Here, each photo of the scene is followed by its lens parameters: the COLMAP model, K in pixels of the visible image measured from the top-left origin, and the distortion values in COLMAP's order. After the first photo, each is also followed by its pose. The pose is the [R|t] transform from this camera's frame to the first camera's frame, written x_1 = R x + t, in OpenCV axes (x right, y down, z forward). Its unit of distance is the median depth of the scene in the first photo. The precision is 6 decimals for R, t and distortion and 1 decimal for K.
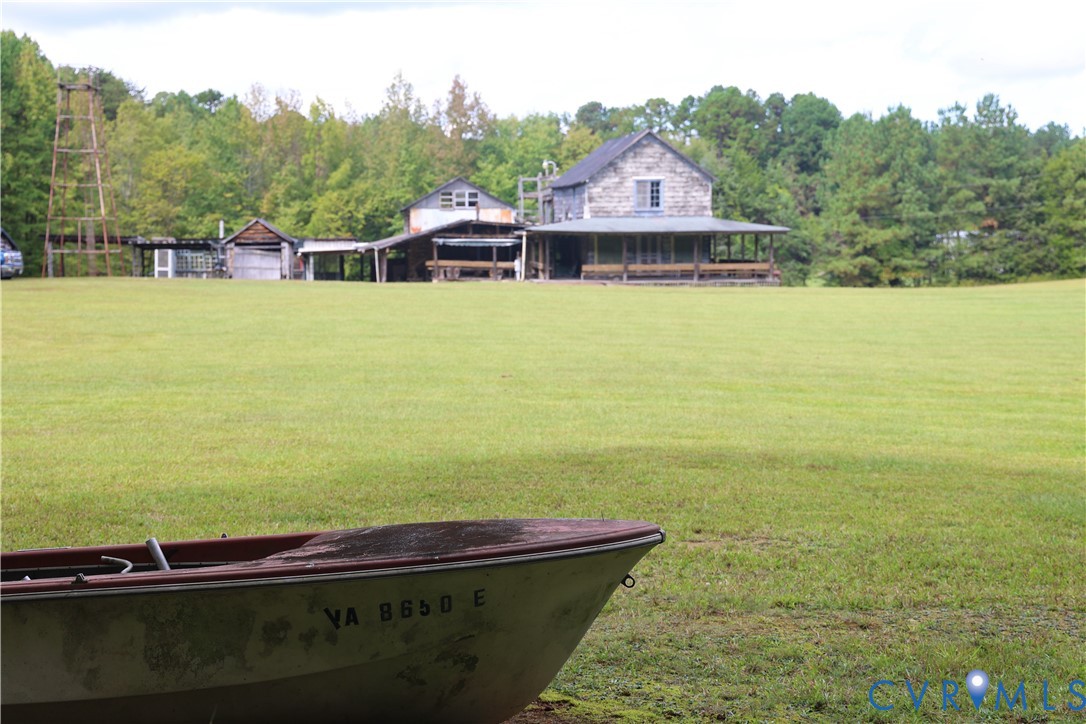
lens RADIAL K [[1800.0, 0, 539.5], [0, 1800.0, 363.0], [0, 0, 1]] dist [0.193147, 0.000000]
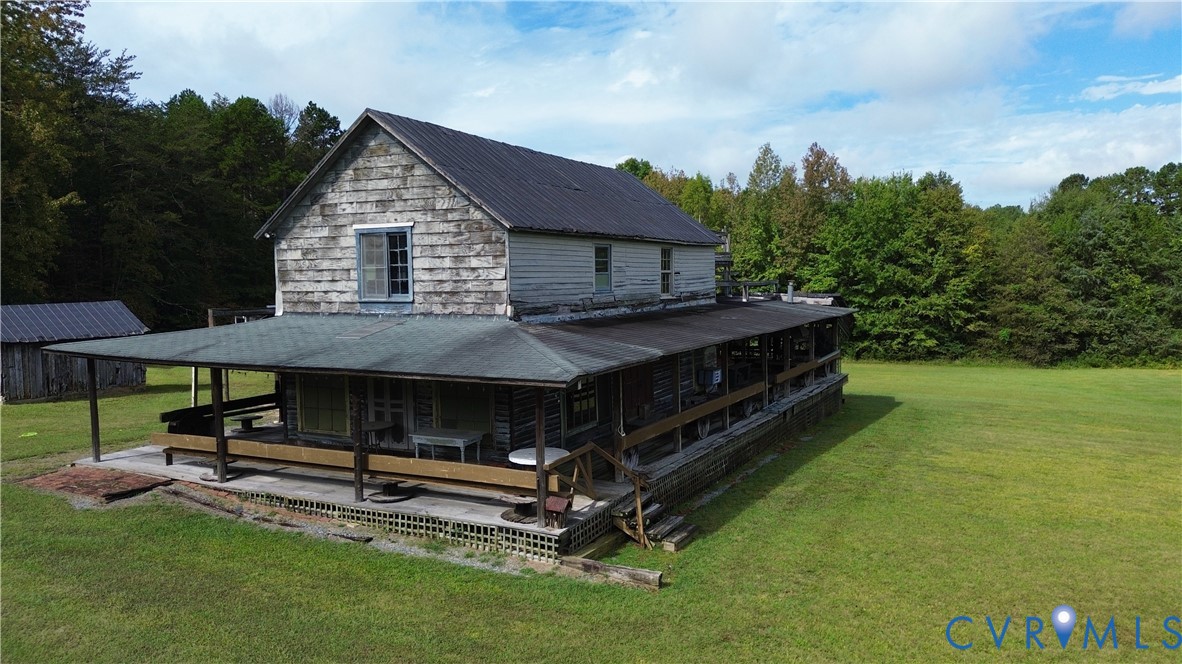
lens RADIAL K [[846.3, 0, 588.5], [0, 846.3, 336.9], [0, 0, 1]] dist [0.055875, -0.005841]
pose [[0.828020, 0.039363, -0.559316, 0.215012], [-0.036697, 0.999198, 0.015994, -0.080953], [0.559497, 0.007282, 0.828800, 0.857267]]
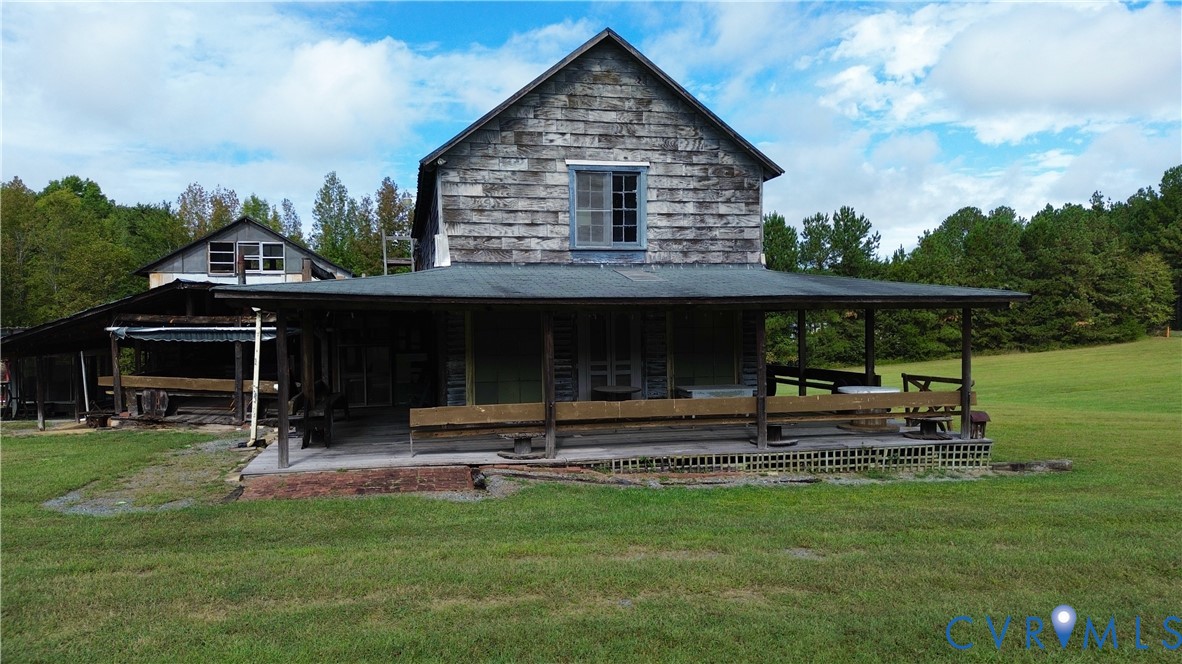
lens RADIAL K [[846.3, 0, 588.5], [0, 846.3, 342.3], [0, 0, 1]] dist [0.055875, -0.005841]
pose [[0.994961, -0.006436, 0.100061, 0.038162], [0.011798, 0.998520, -0.053092, -0.055359], [-0.099571, 0.054005, 0.993564, 0.822520]]
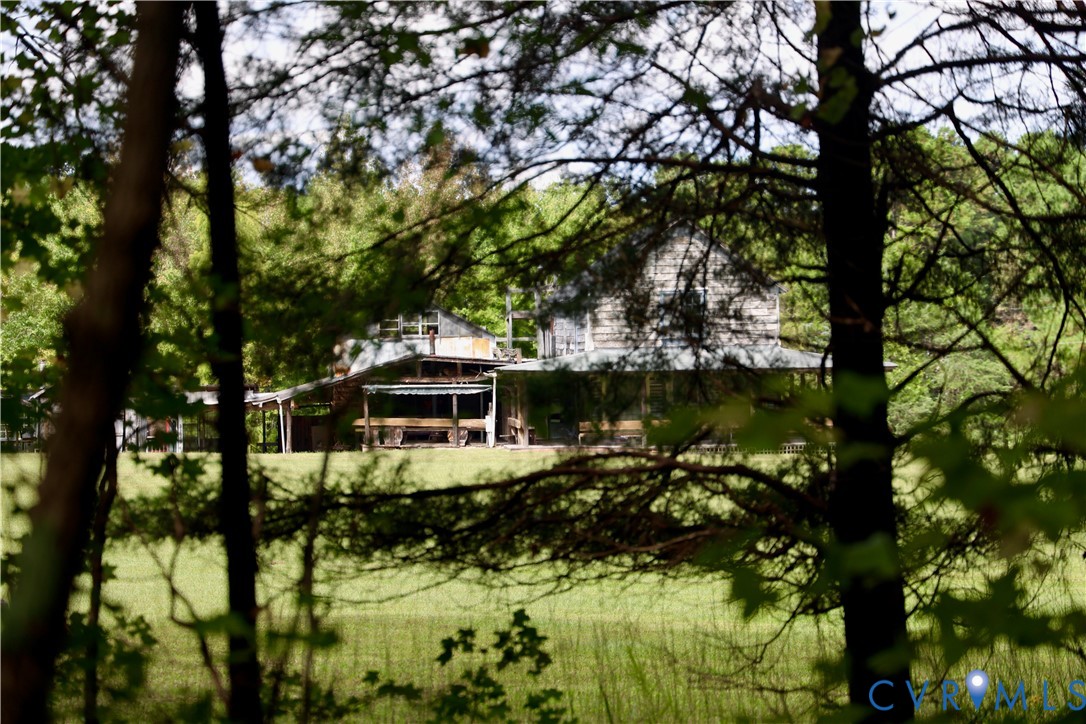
lens RADIAL K [[3292.7, 0, 543.0], [0, 3292.7, 361.9], [0, 0, 1]] dist [0.198391, 0.000000]
pose [[0.999136, -0.013846, -0.039195, 0.056116], [0.010948, 0.997257, -0.073205, 0.011578], [0.040101, 0.072712, 0.996546, -0.199621]]
